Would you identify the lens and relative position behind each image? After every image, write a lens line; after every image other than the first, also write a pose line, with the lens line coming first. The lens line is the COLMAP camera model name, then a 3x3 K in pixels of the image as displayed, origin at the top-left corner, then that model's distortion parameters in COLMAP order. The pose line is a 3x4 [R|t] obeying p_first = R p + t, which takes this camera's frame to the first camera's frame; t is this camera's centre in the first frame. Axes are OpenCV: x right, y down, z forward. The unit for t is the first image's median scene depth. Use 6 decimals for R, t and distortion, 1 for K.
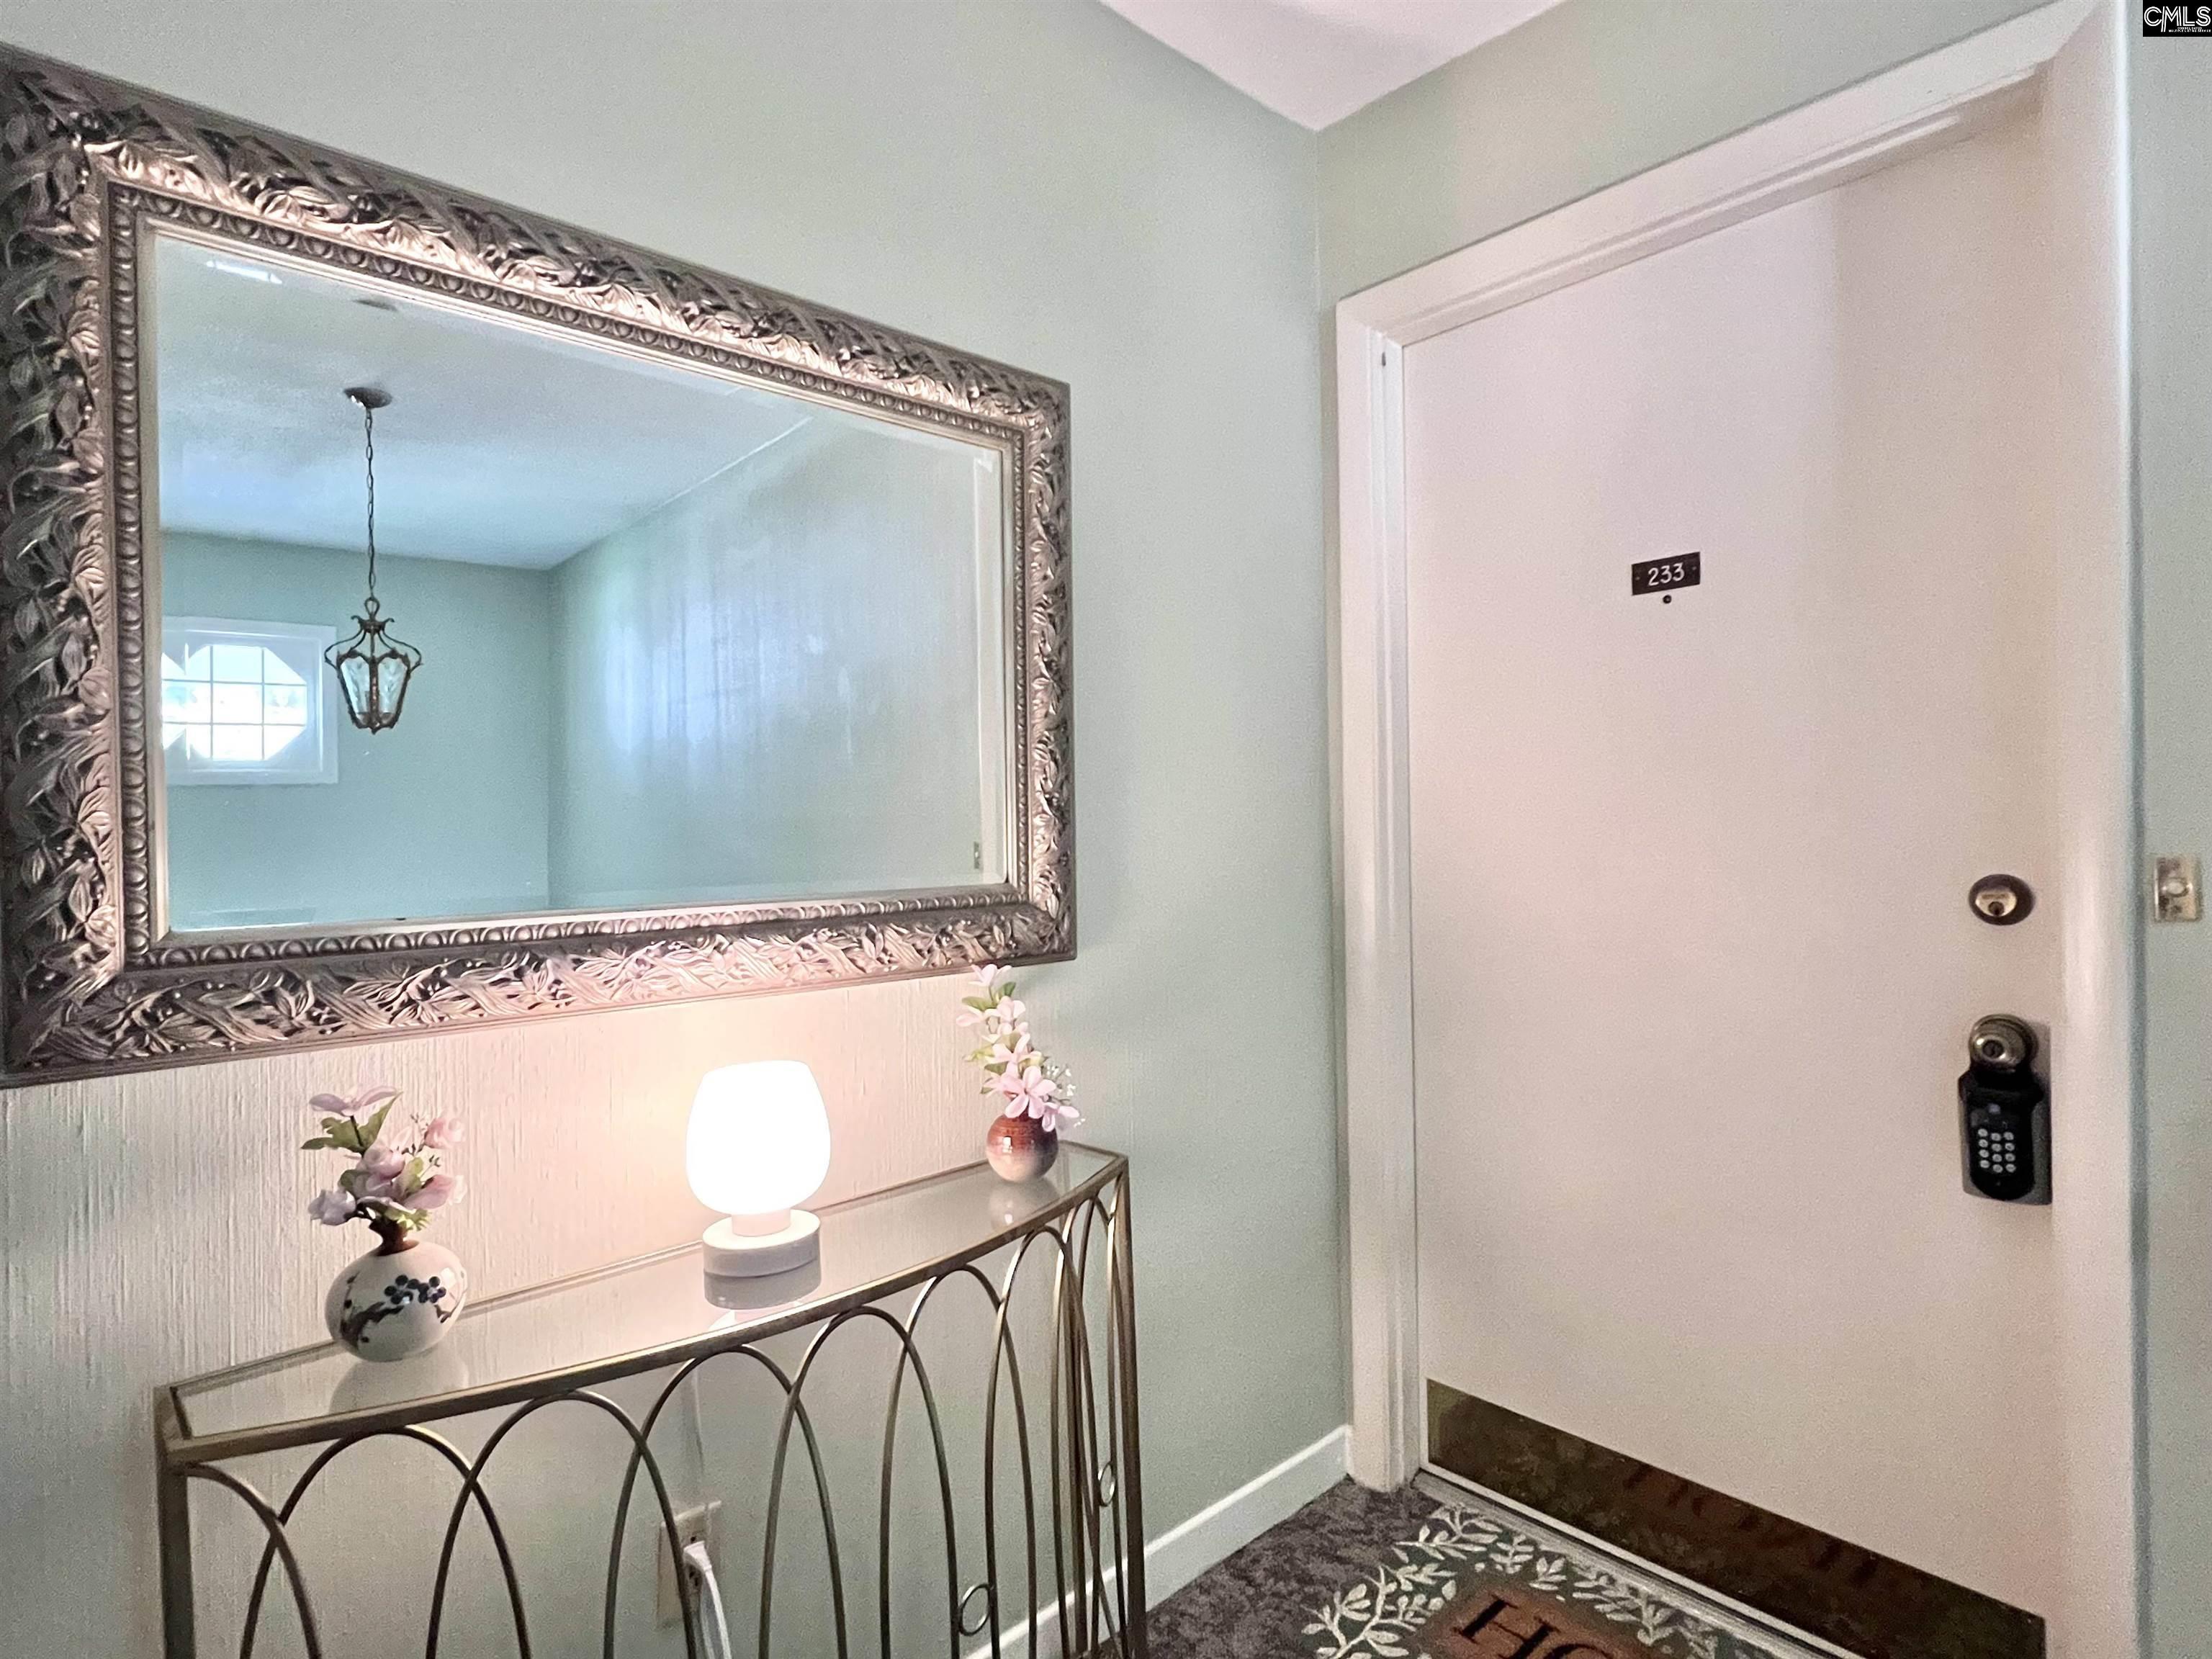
lens RADIAL K [[1172.0, 0, 1101.1], [0, 1172.0, 832.3], [0, 0, 1]] dist [0.001628, 0.000376]
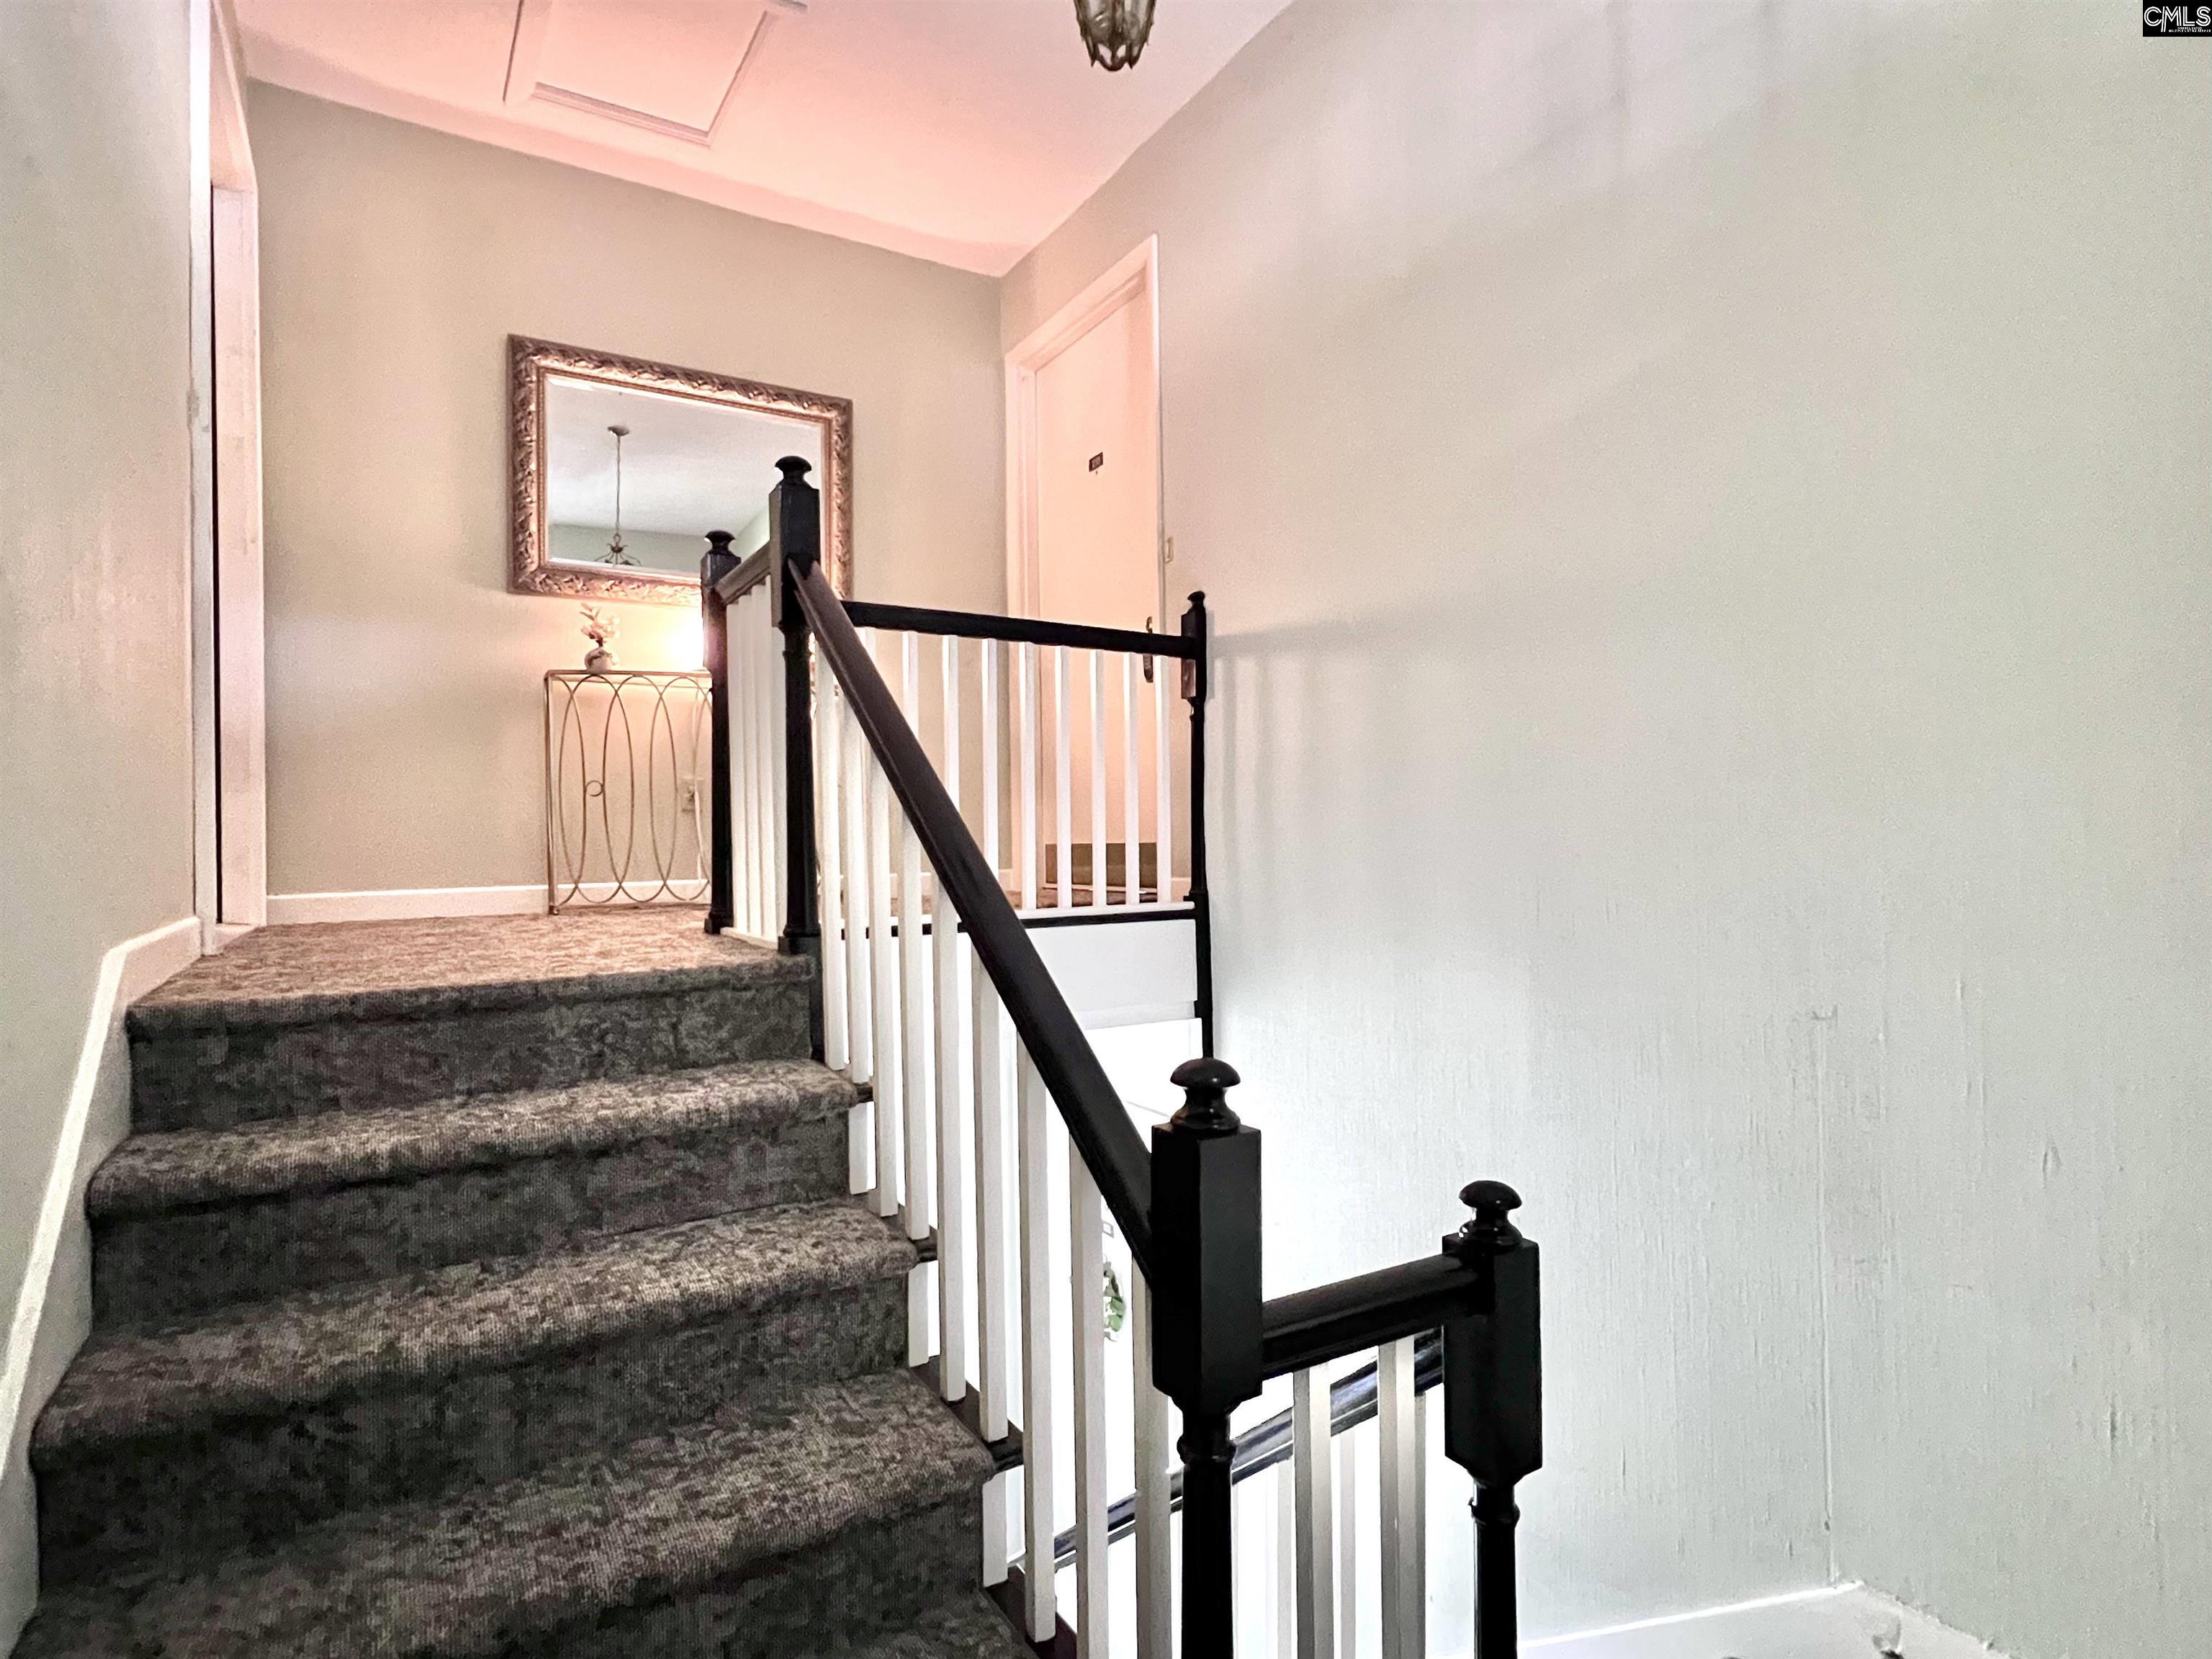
lens RADIAL K [[1172.0, 0, 1101.1], [0, 1172.0, 832.3], [0, 0, 1]] dist [0.001628, 0.000376]
pose [[0.981832, 0.001381, -0.189746, 1.499454], [-0.004495, 0.999862, -0.015985, 0.907842], [0.189698, 0.016548, 0.981703, -2.111906]]
